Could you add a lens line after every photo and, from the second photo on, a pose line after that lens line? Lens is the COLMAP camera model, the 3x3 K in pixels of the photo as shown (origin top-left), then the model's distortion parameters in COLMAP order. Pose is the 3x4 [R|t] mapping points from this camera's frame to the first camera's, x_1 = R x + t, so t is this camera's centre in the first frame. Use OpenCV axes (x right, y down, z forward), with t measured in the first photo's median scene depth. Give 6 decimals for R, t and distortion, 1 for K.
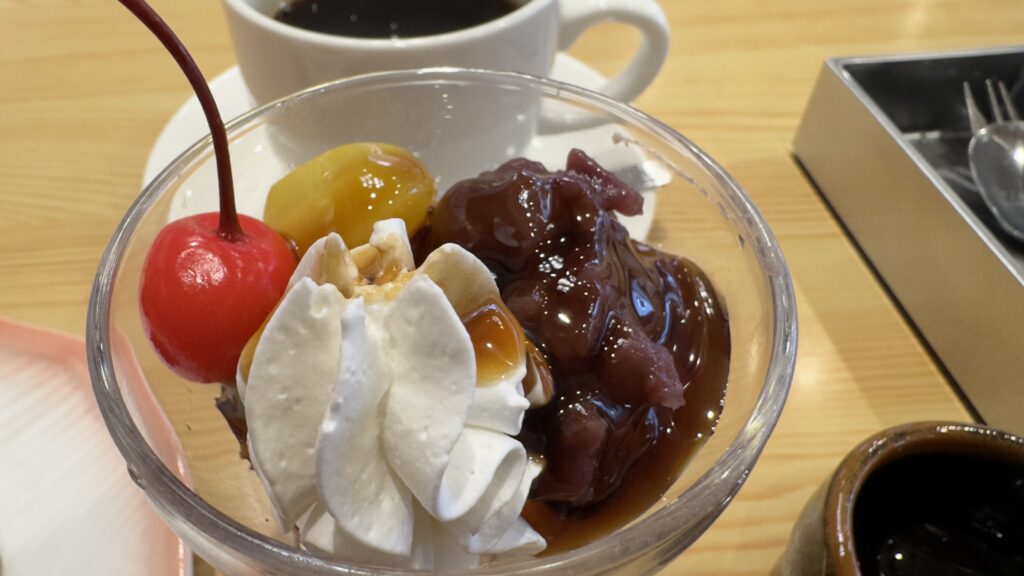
lens RADIAL K [[727.7, 0, 510.2], [0, 727.7, 288.8], [0, 0, 1]] dist [-0.000494, 0.000443]
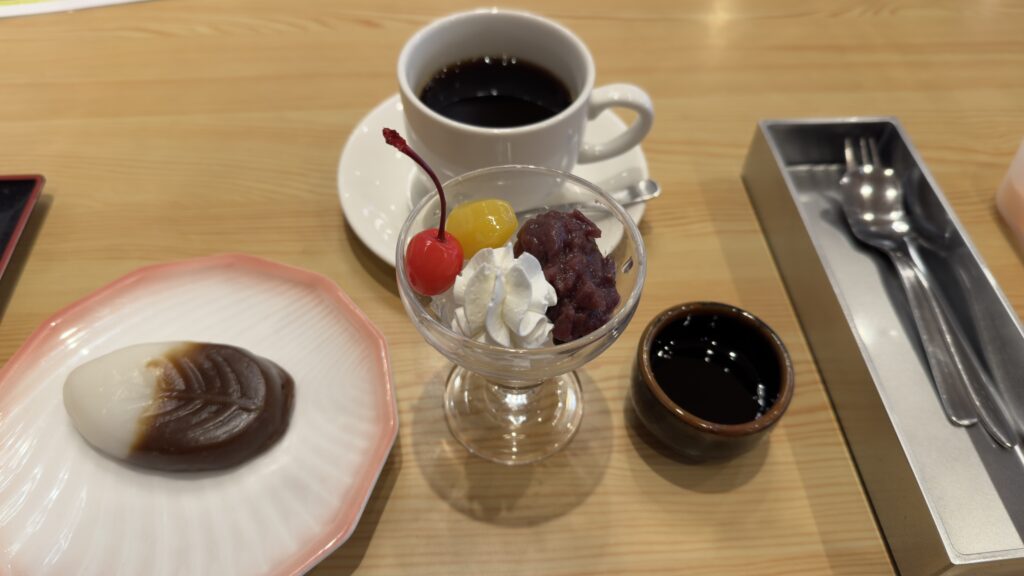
lens RADIAL K [[727.7, 0, 511.4], [0, 727.7, 287.7], [0, 0, 1]] dist [-0.000494, 0.000443]
pose [[0.995457, 0.049871, -0.081106, 0.117980], [-0.044625, 0.996870, 0.065264, -0.111001], [0.084107, -0.061348, 0.994566, -2.151141]]
